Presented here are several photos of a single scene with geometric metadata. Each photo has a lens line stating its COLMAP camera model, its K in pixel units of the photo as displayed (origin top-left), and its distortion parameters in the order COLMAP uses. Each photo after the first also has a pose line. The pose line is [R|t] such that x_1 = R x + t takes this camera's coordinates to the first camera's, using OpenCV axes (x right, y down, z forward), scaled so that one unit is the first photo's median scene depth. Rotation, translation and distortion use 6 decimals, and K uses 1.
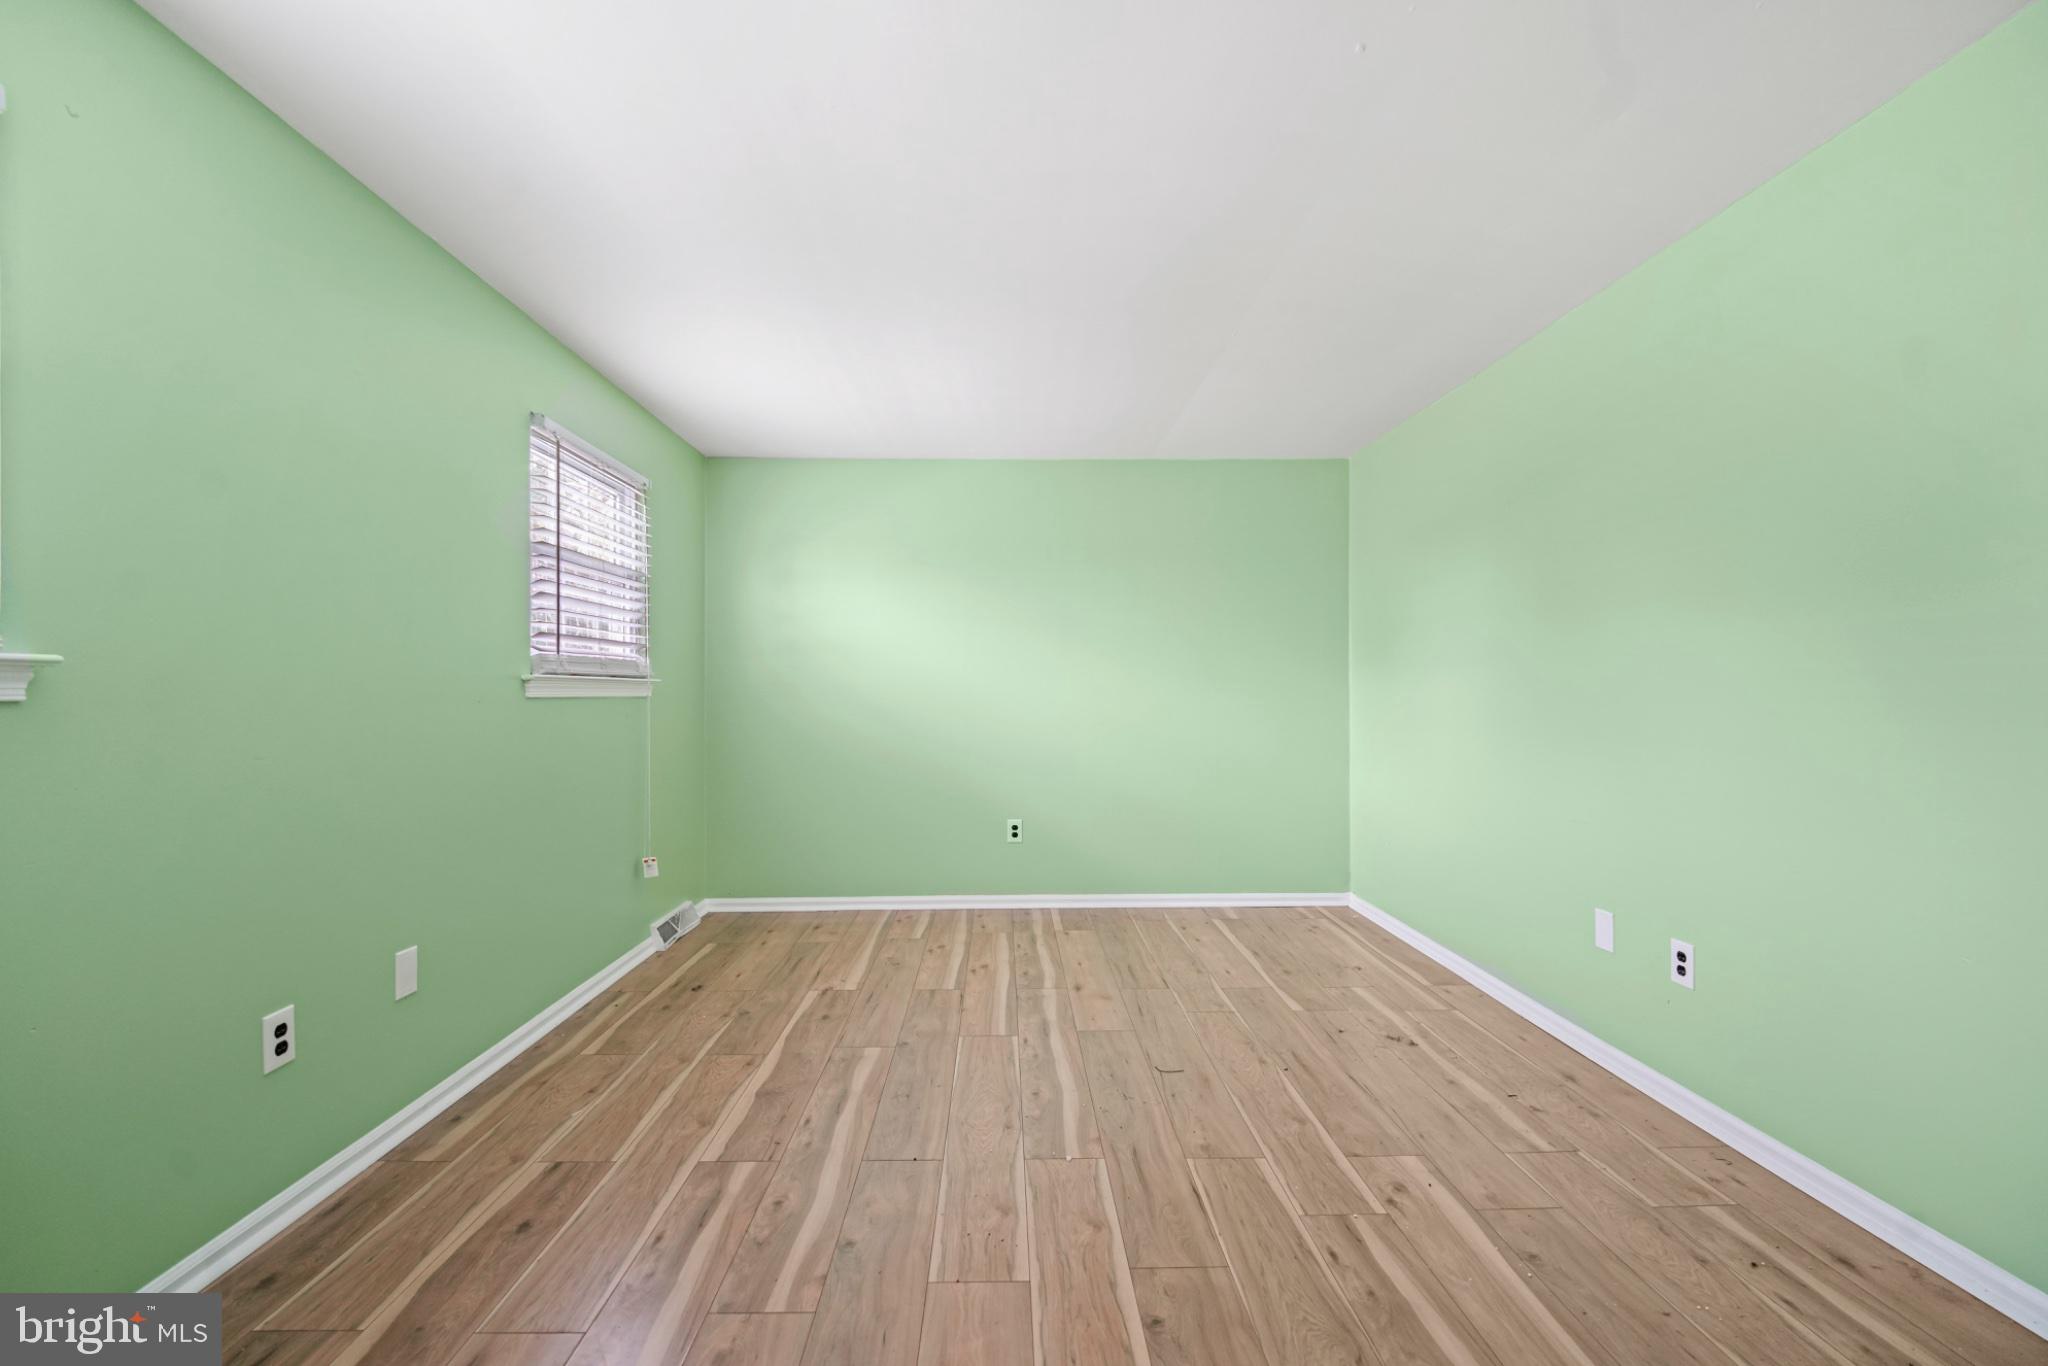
lens RADIAL K [[847.7, 0, 1027.2], [0, 847.7, 686.3], [0, 0, 1]] dist [0.007763, -0.008383]
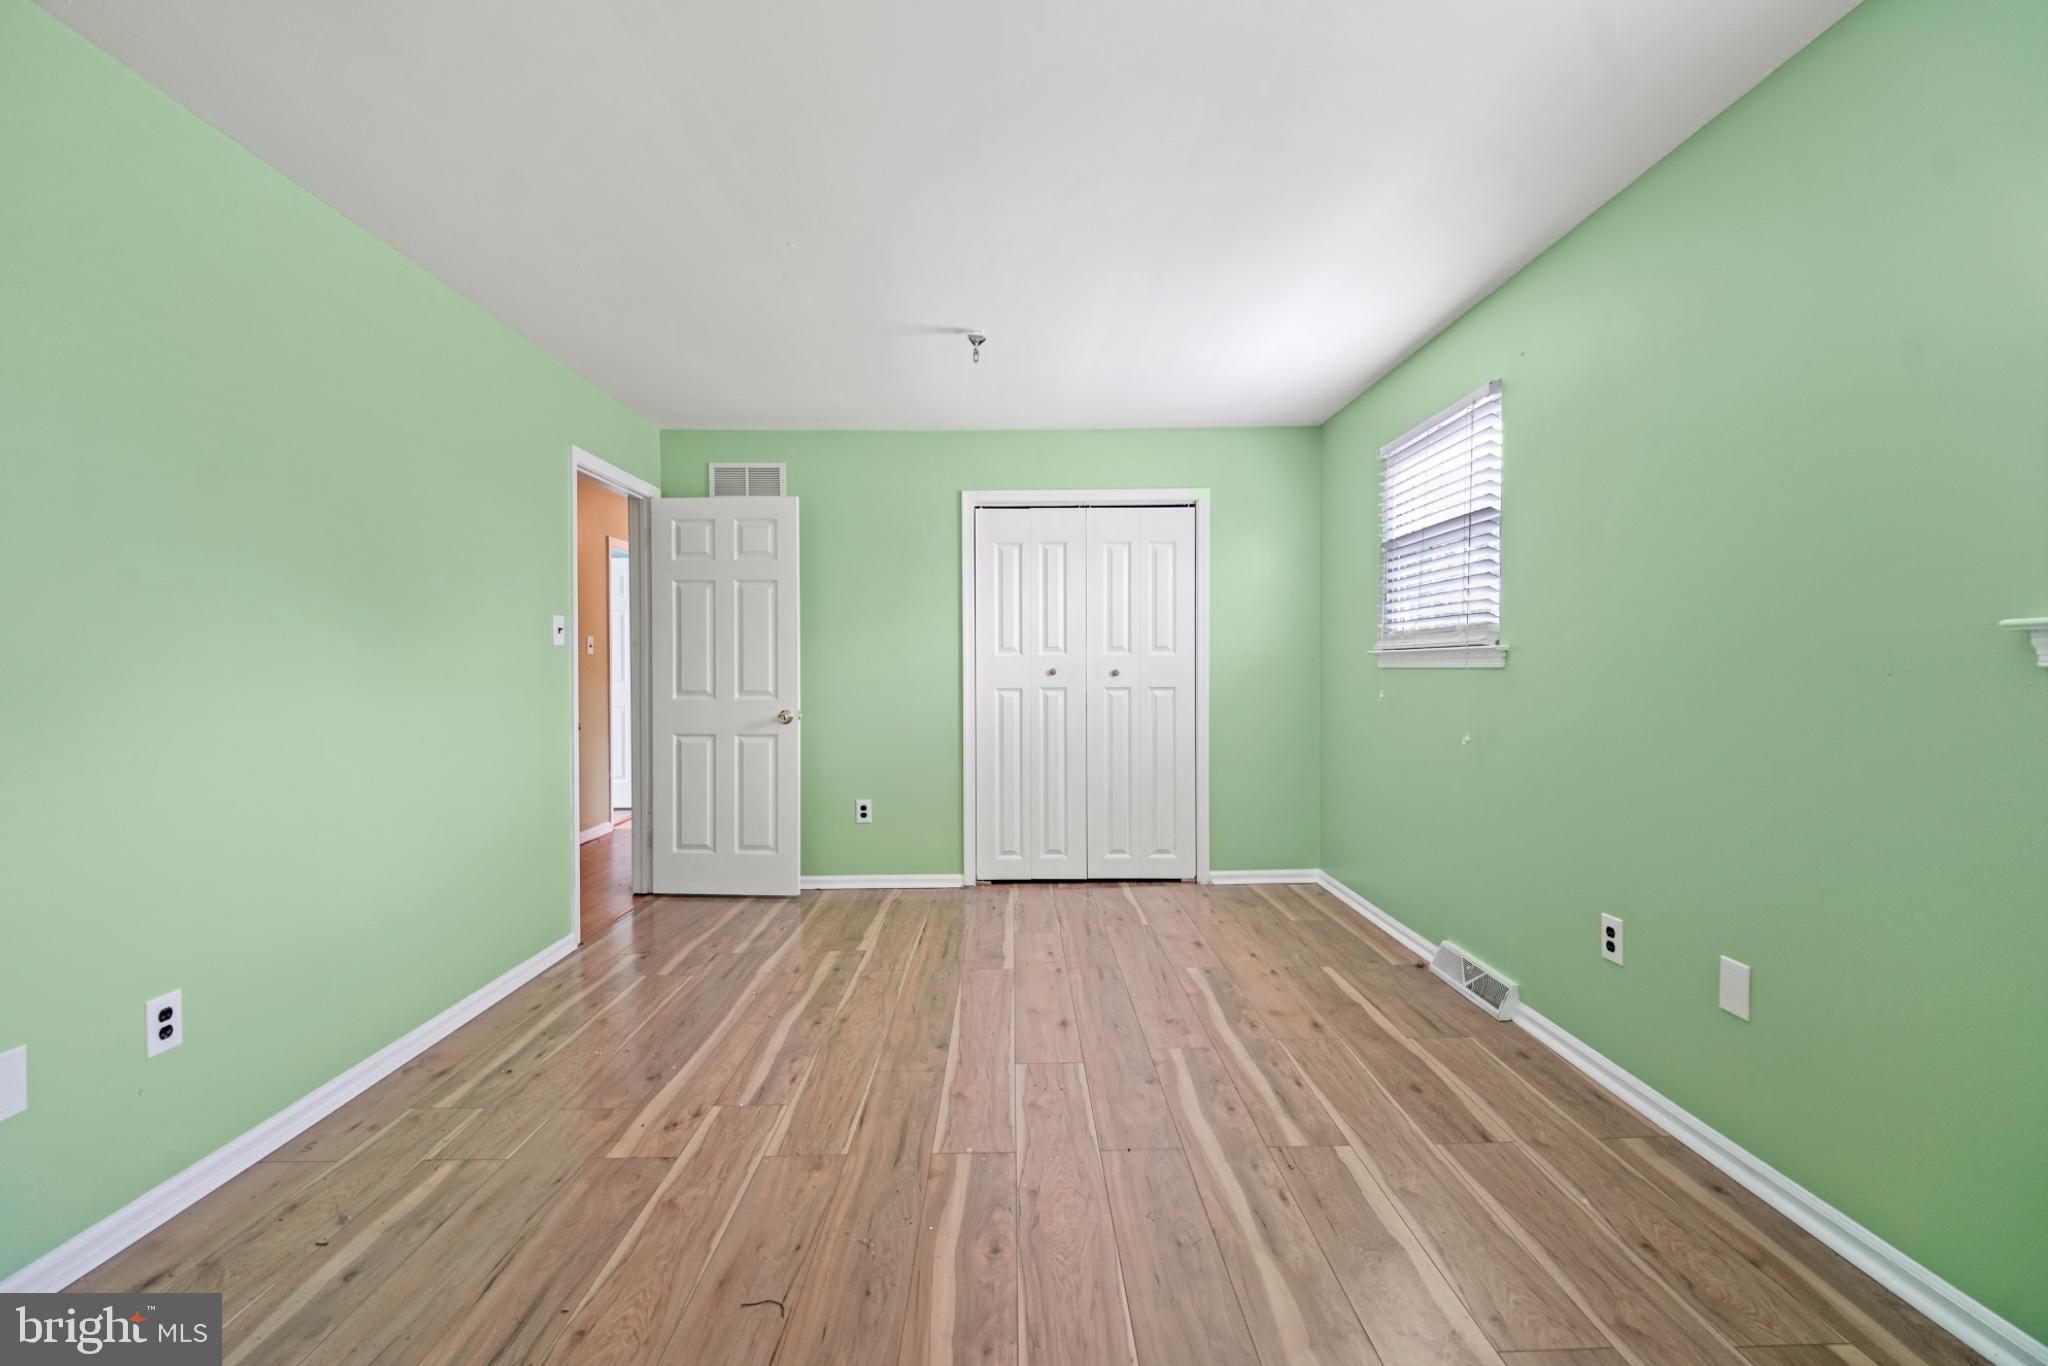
lens RADIAL K [[847.7, 0, 1022.4], [0, 847.7, 680.1], [0, 0, 1]] dist [0.007763, -0.008383]
pose [[-0.999814, 0.009171, 0.016951, -0.033519], [0.009262, 0.999943, 0.005328, 0.018007], [-0.016901, 0.005484, -0.999842, 2.032153]]
